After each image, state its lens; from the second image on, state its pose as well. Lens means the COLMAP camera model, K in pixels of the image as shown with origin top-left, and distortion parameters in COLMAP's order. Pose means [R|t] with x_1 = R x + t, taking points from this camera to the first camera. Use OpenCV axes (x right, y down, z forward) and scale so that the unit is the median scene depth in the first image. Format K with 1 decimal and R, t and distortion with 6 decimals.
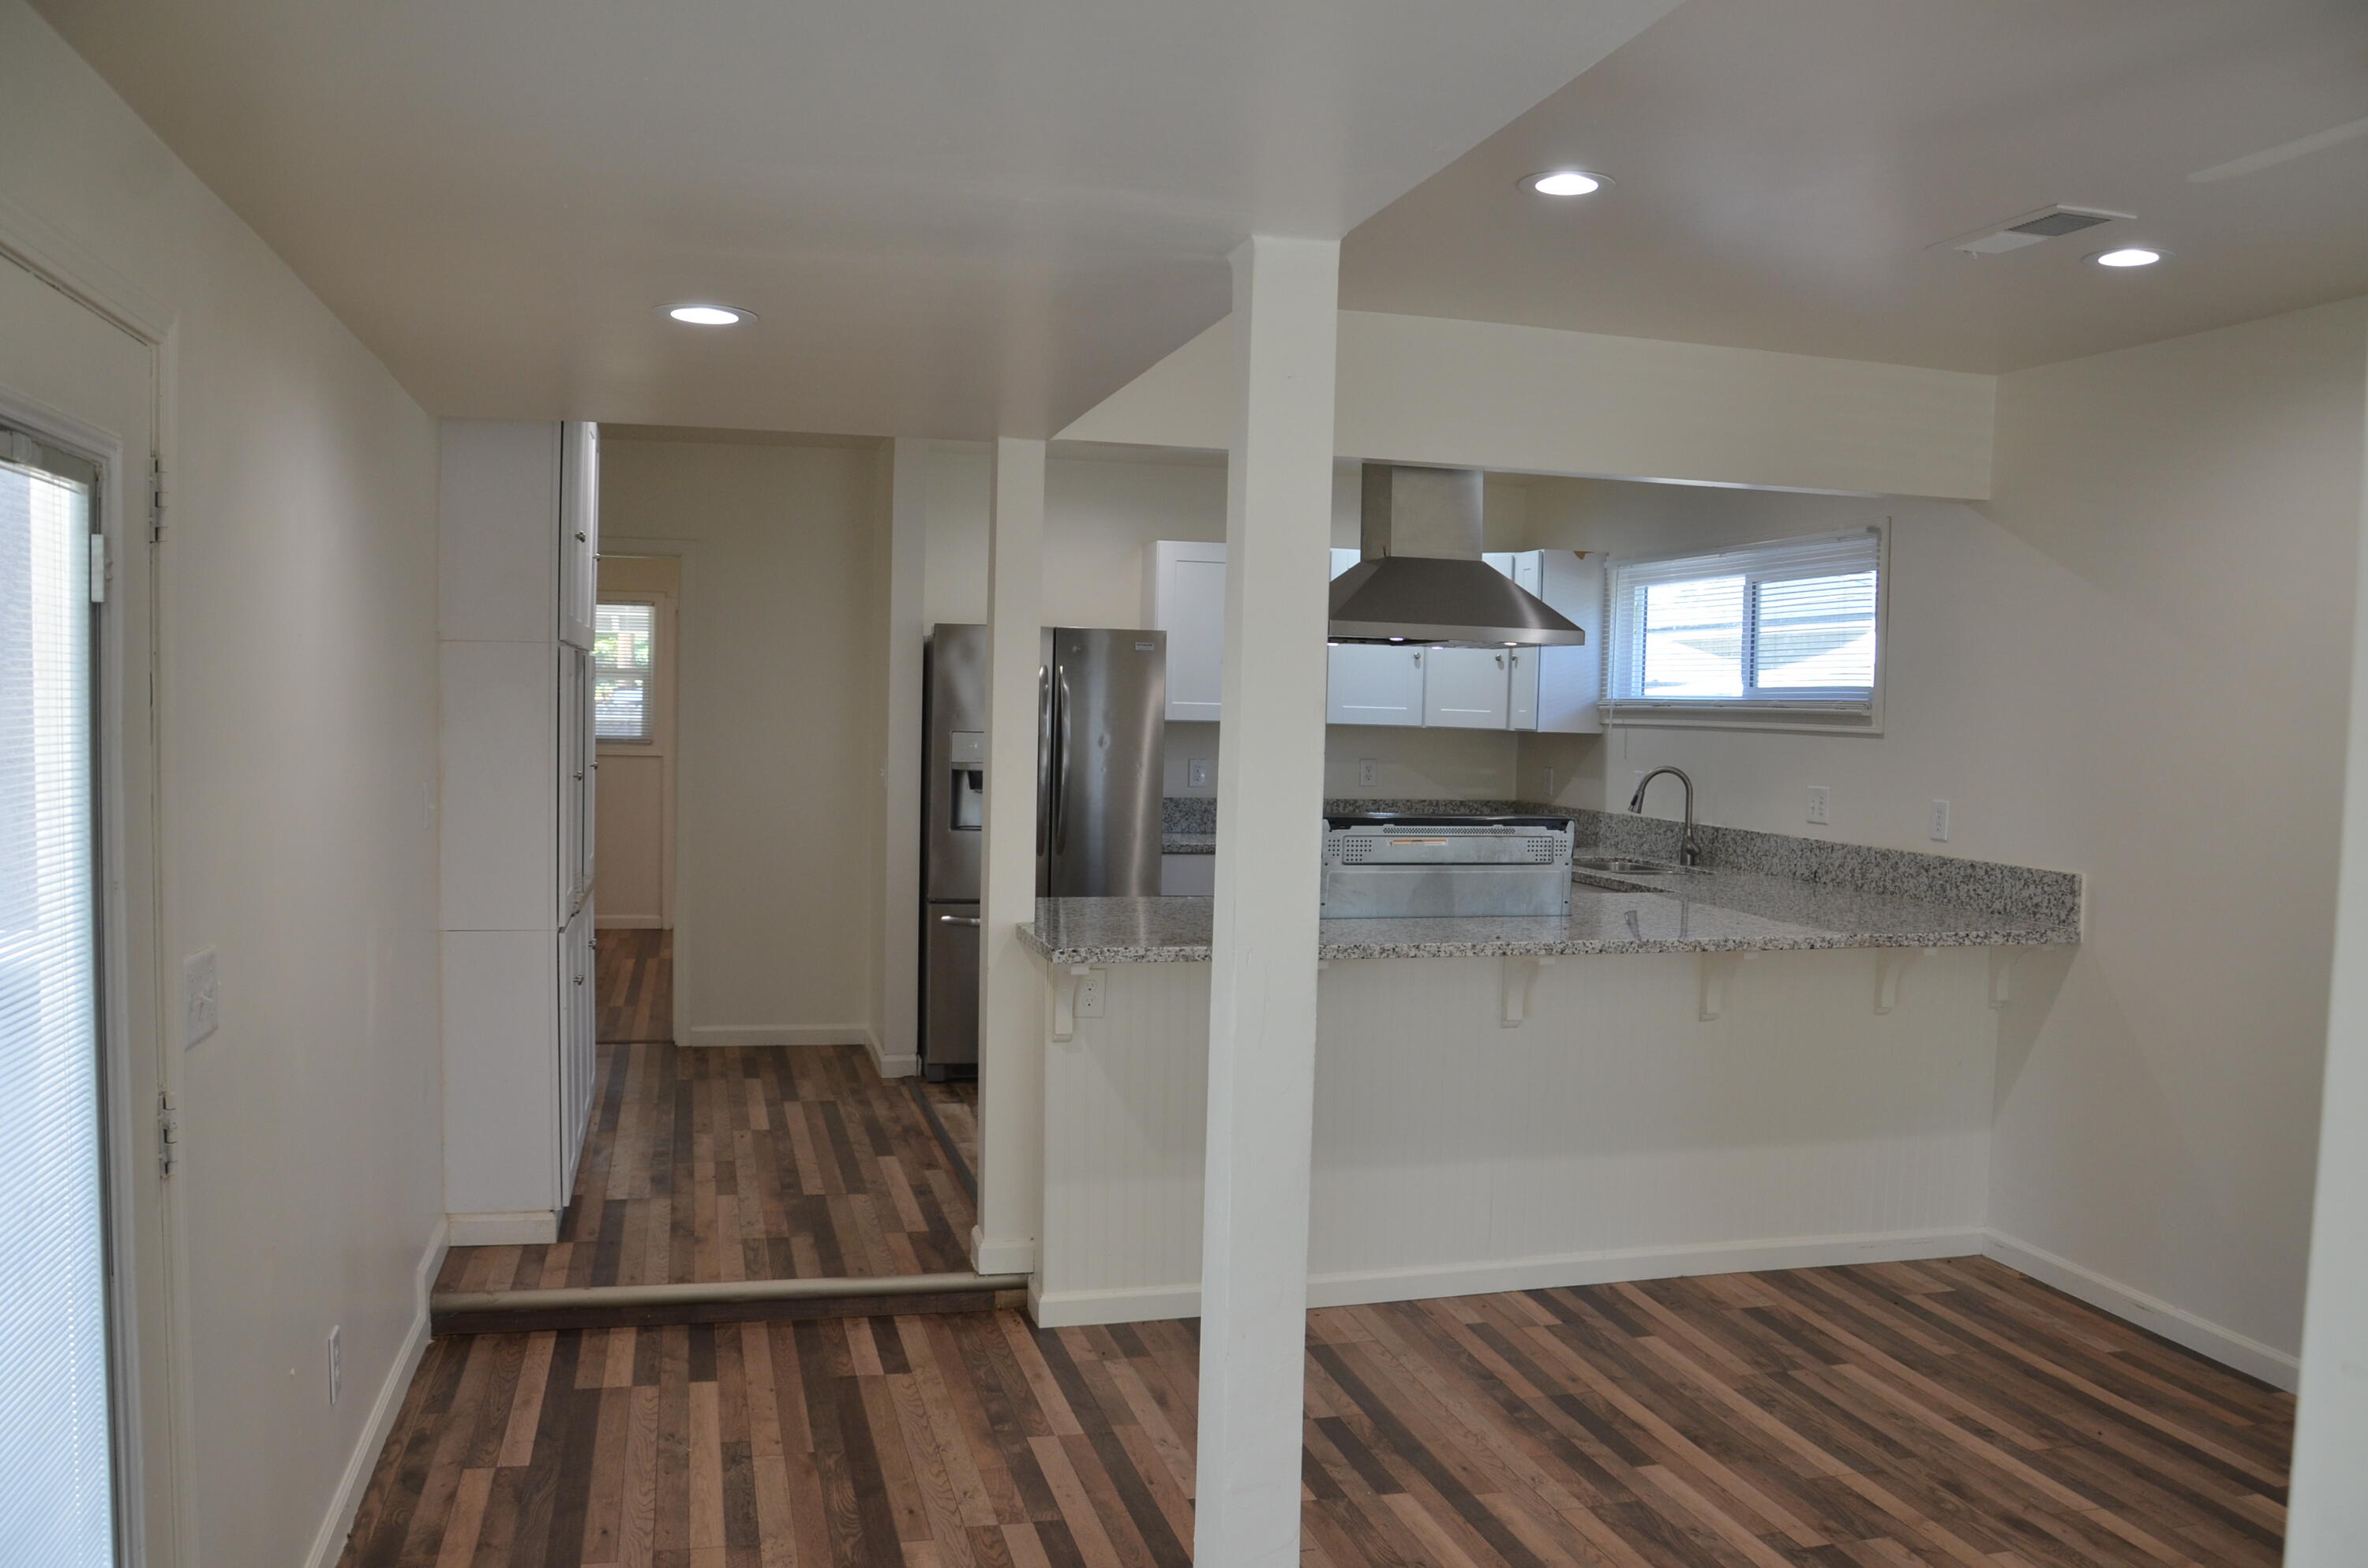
lens RADIAL K [[1833.4, 0, 1176.0], [0, 1833.4, 832.0], [0, 0, 1]] dist [-0.164612, 0.125432]
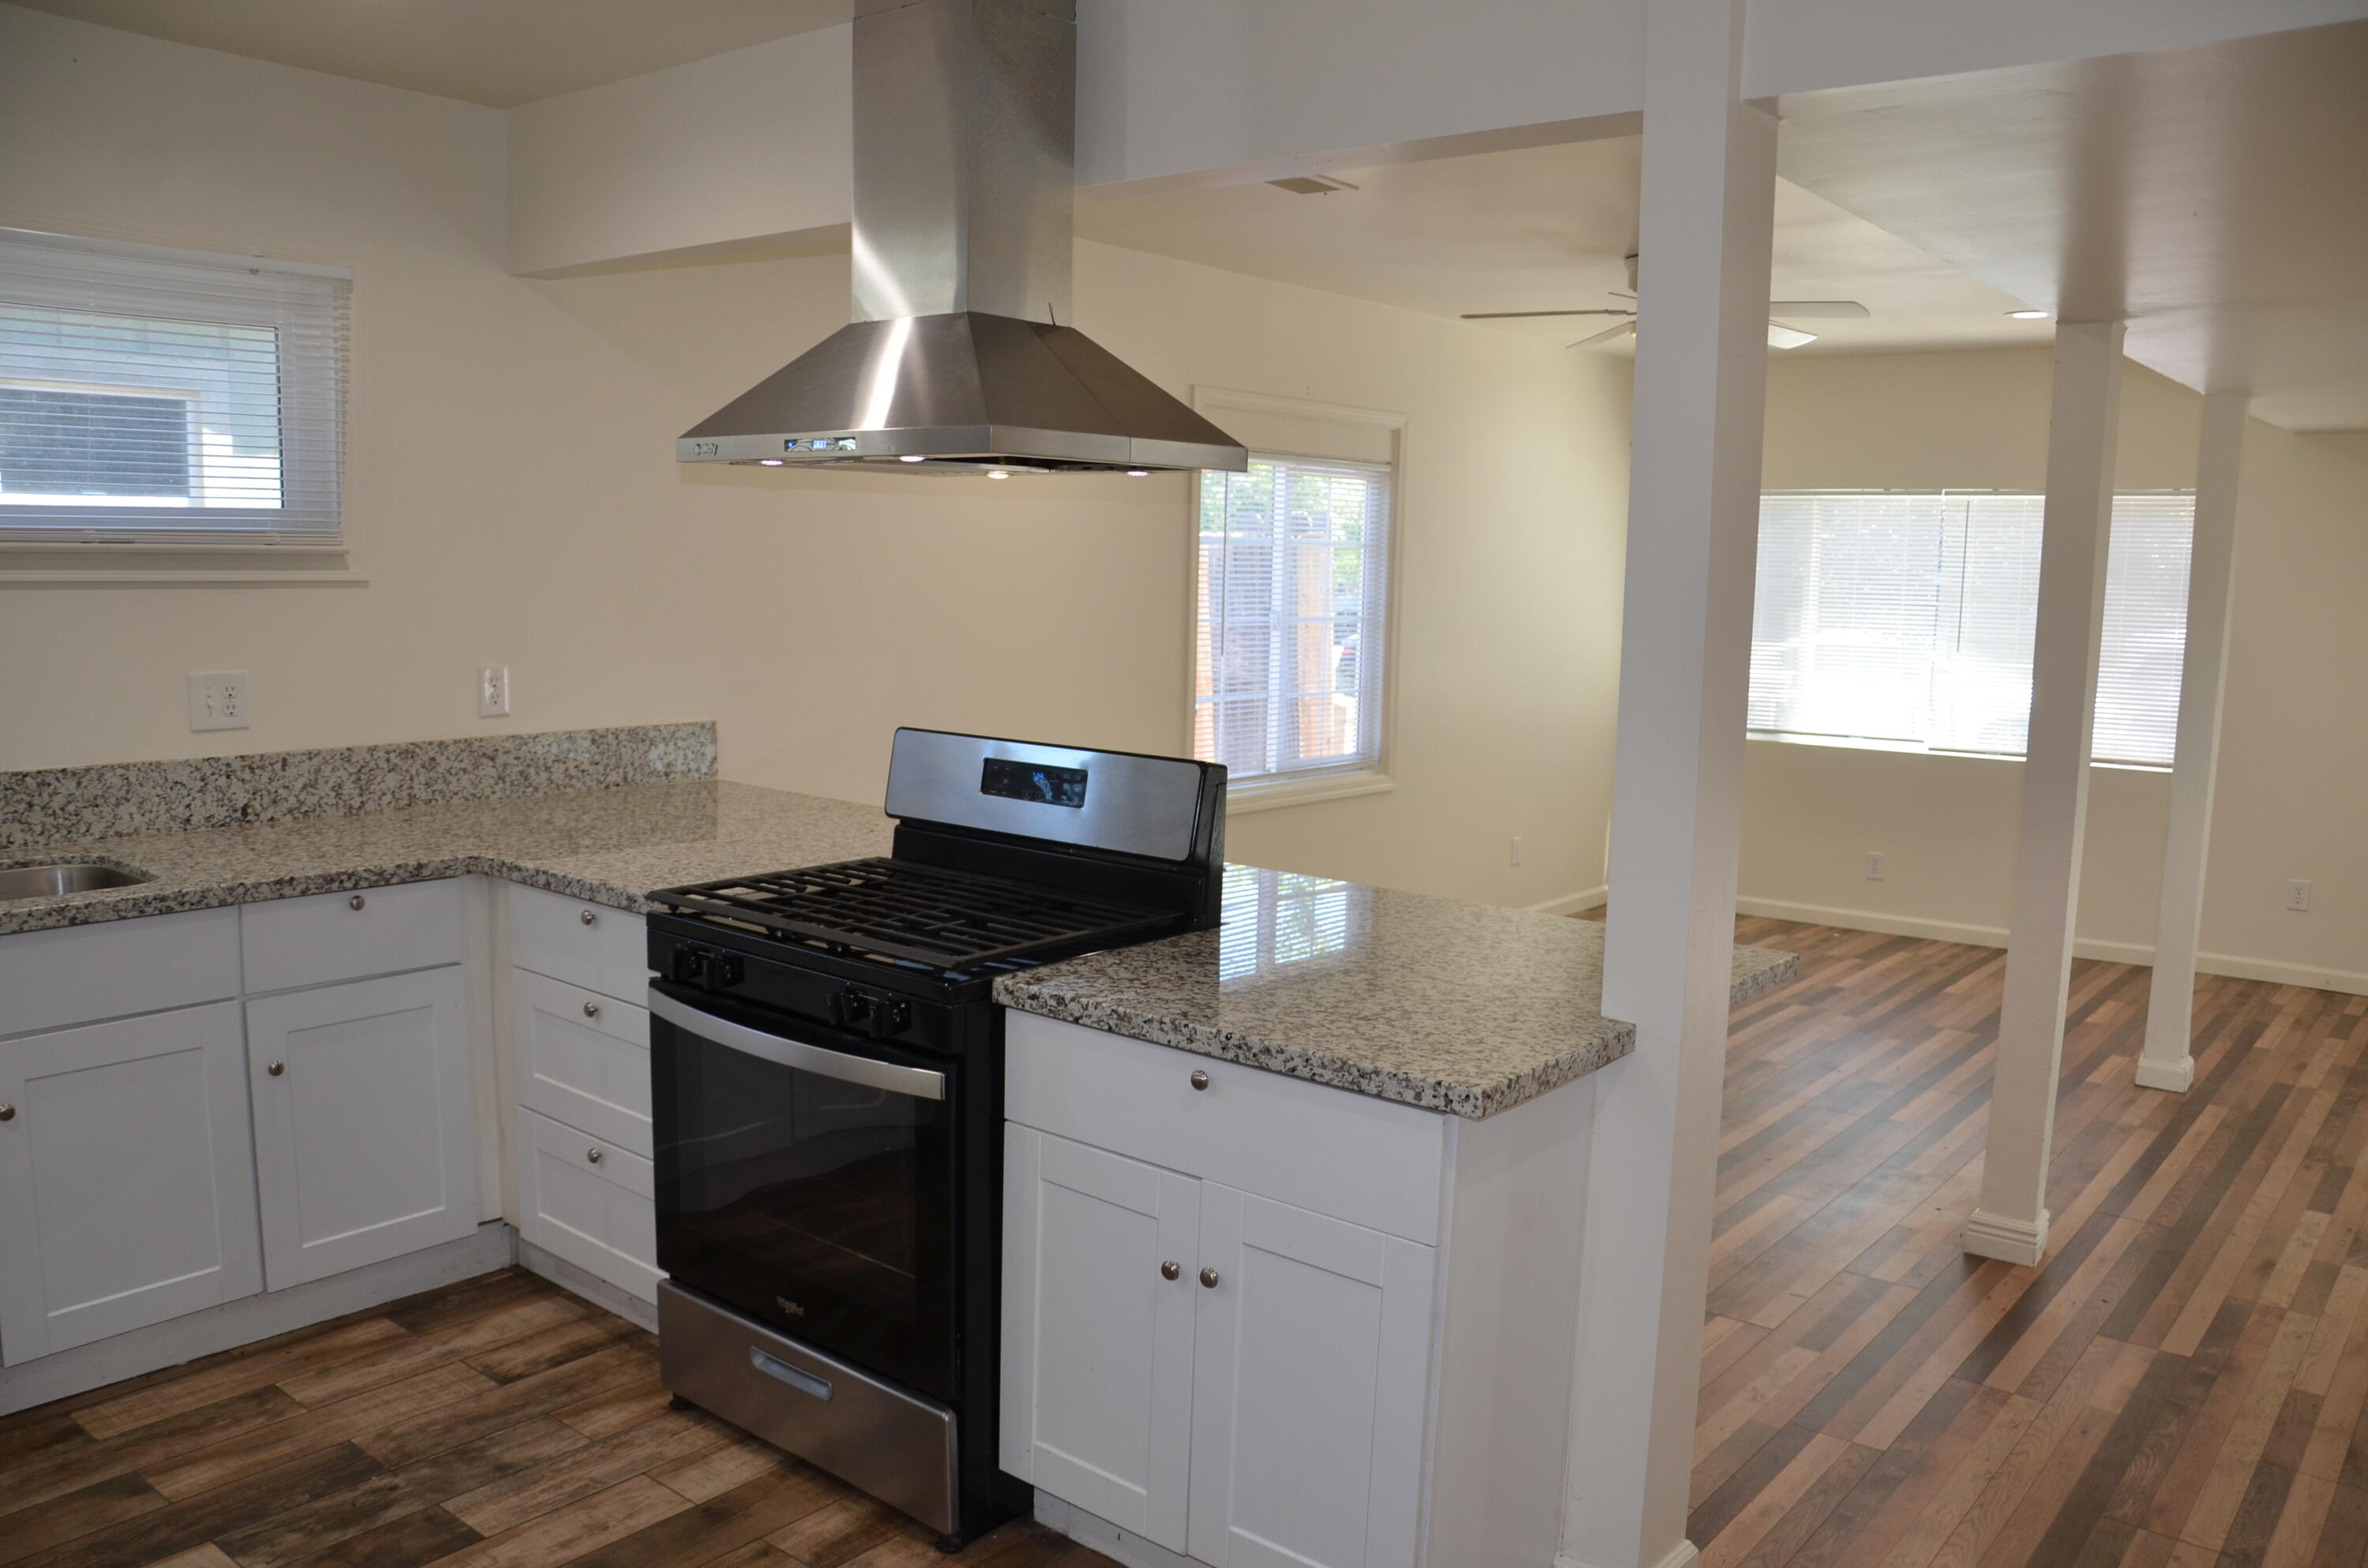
lens RADIAL K [[1829.3, 0, 1174.9], [0, 1829.3, 833.9], [0, 0, 1]] dist [-0.164331, 0.121394]
pose [[-0.584645, -0.157983, 0.795758, -0.311934], [0.019623, 0.977816, 0.208544, -0.086688], [-0.811052, 0.137539, -0.568576, 1.042817]]
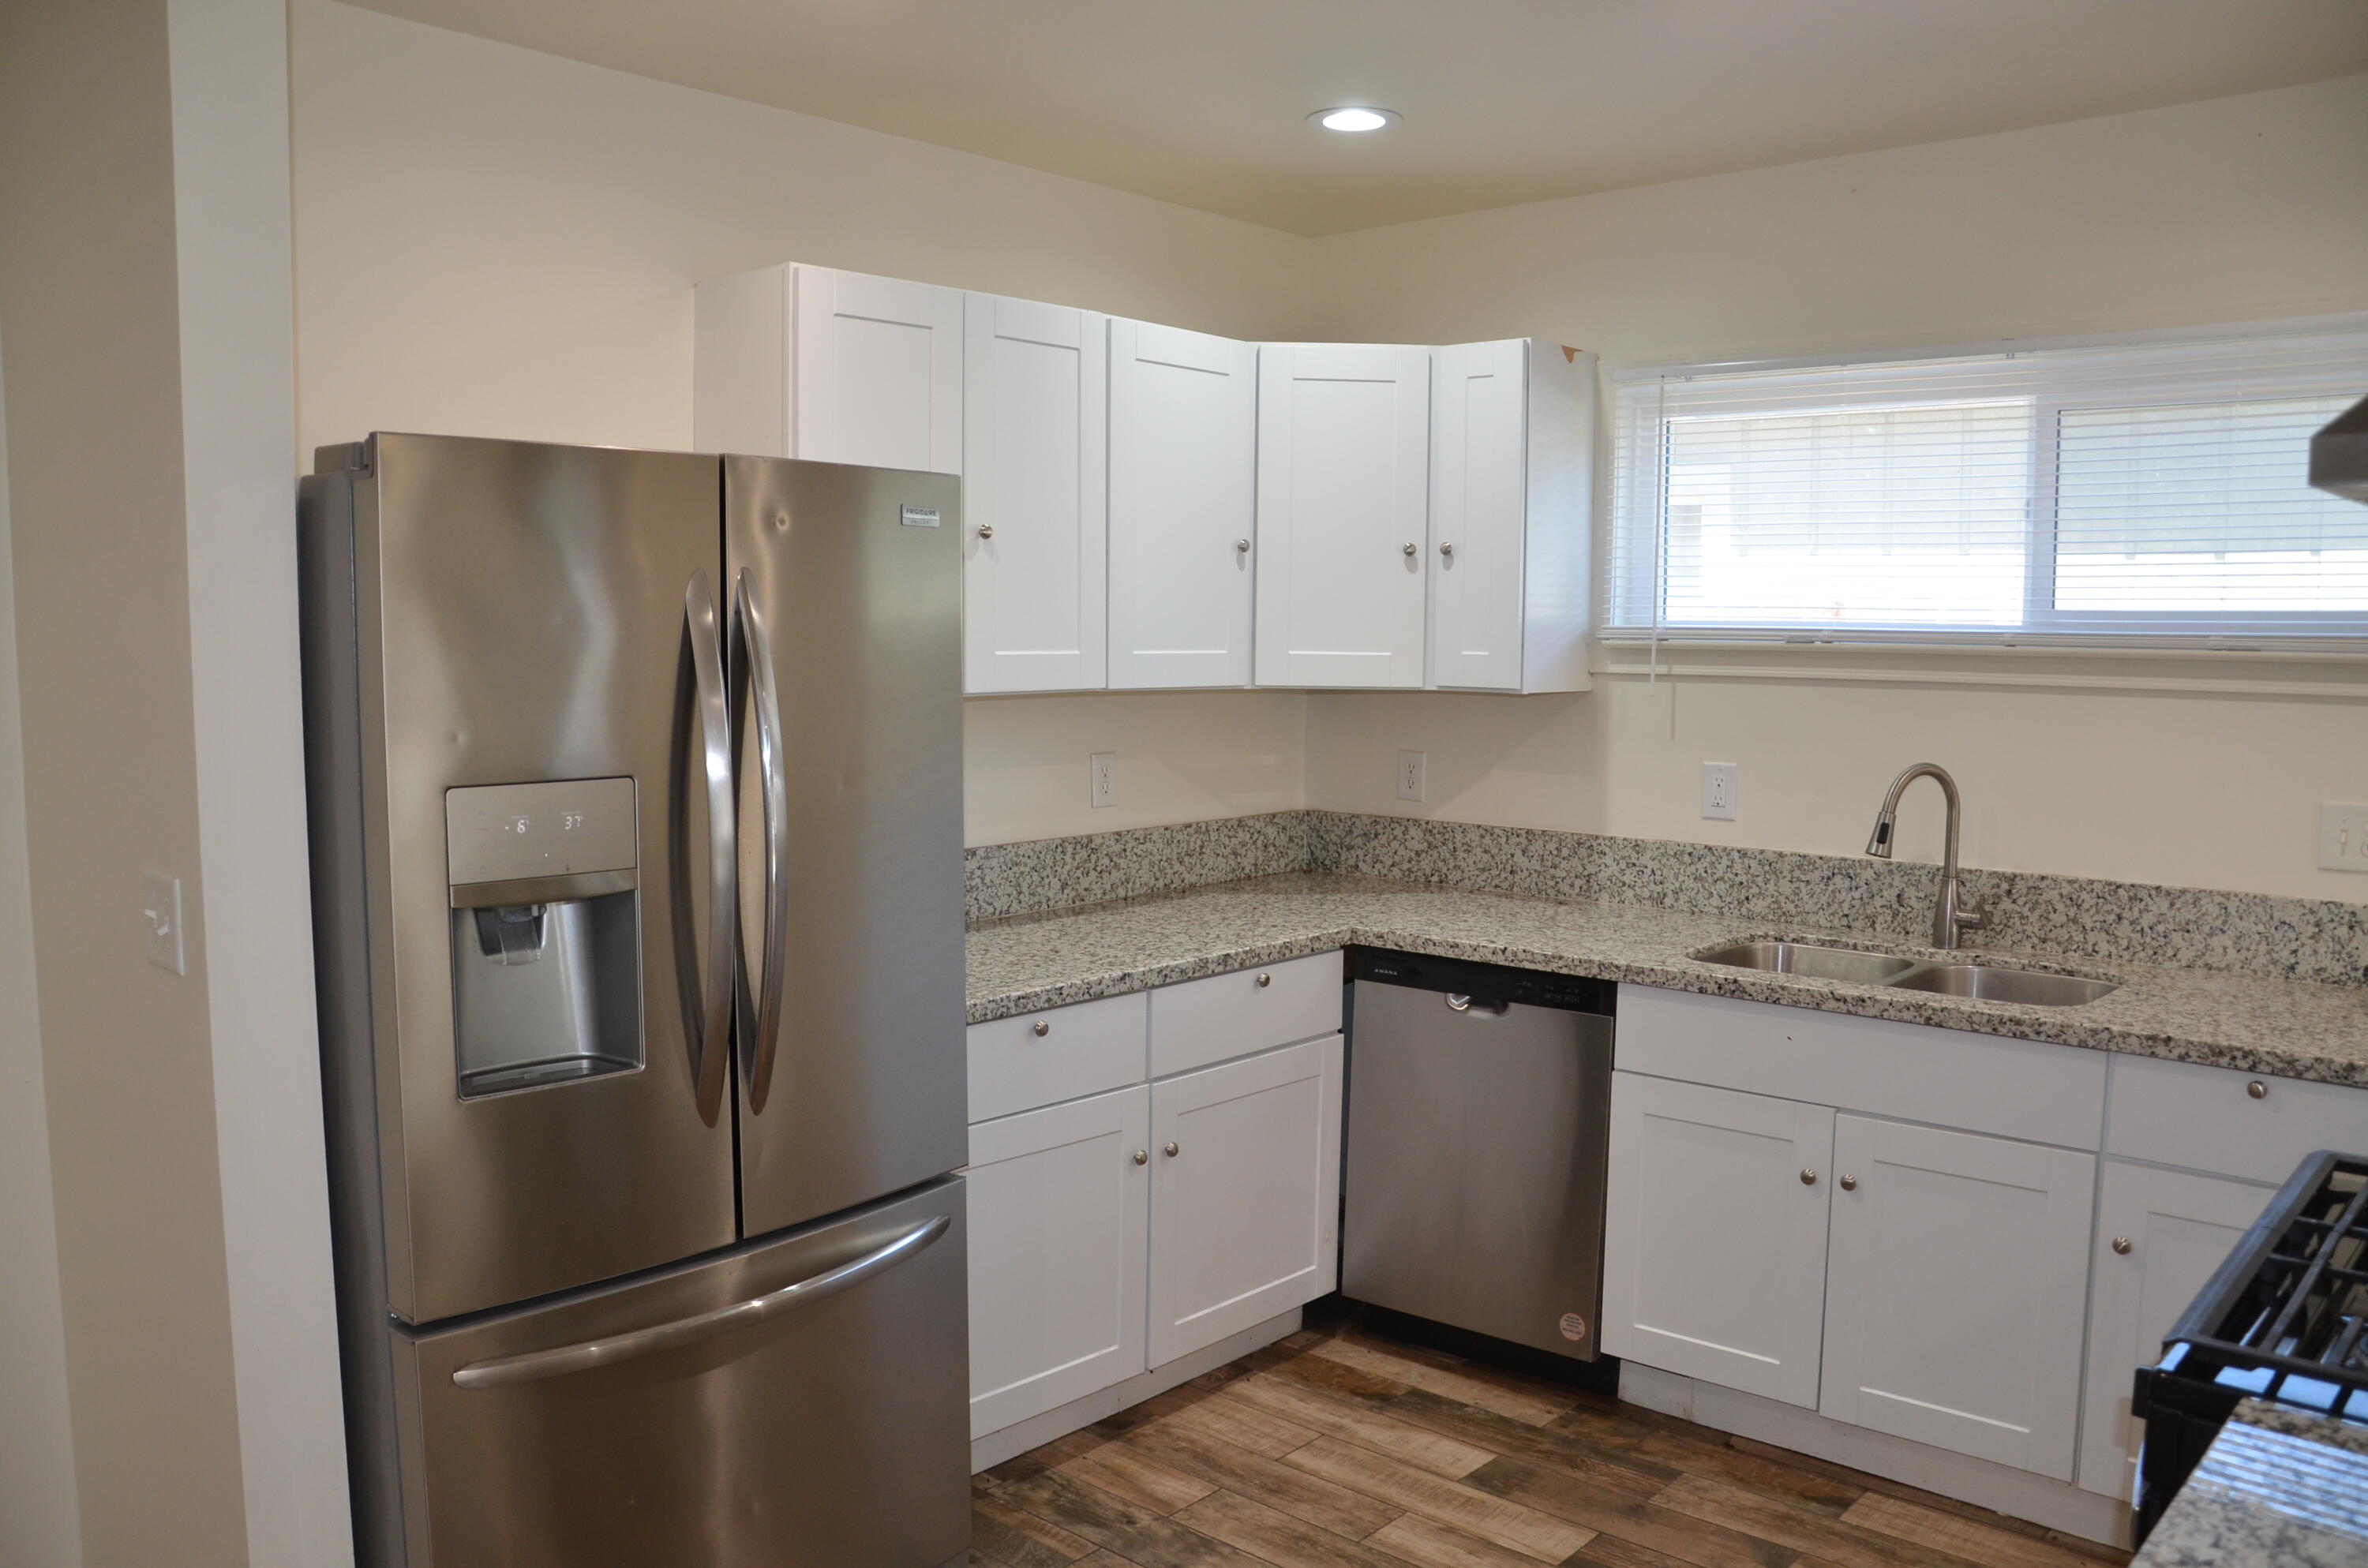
lens RADIAL K [[1833.4, 0, 1176.0], [0, 1833.4, 832.0], [0, 0, 1]] dist [-0.164612, 0.125432]
pose [[0.836282, -0.077665, 0.542771, -0.198324], [0.050102, 0.996600, 0.065407, -0.064603], [-0.546005, -0.027505, 0.837330, 0.734384]]
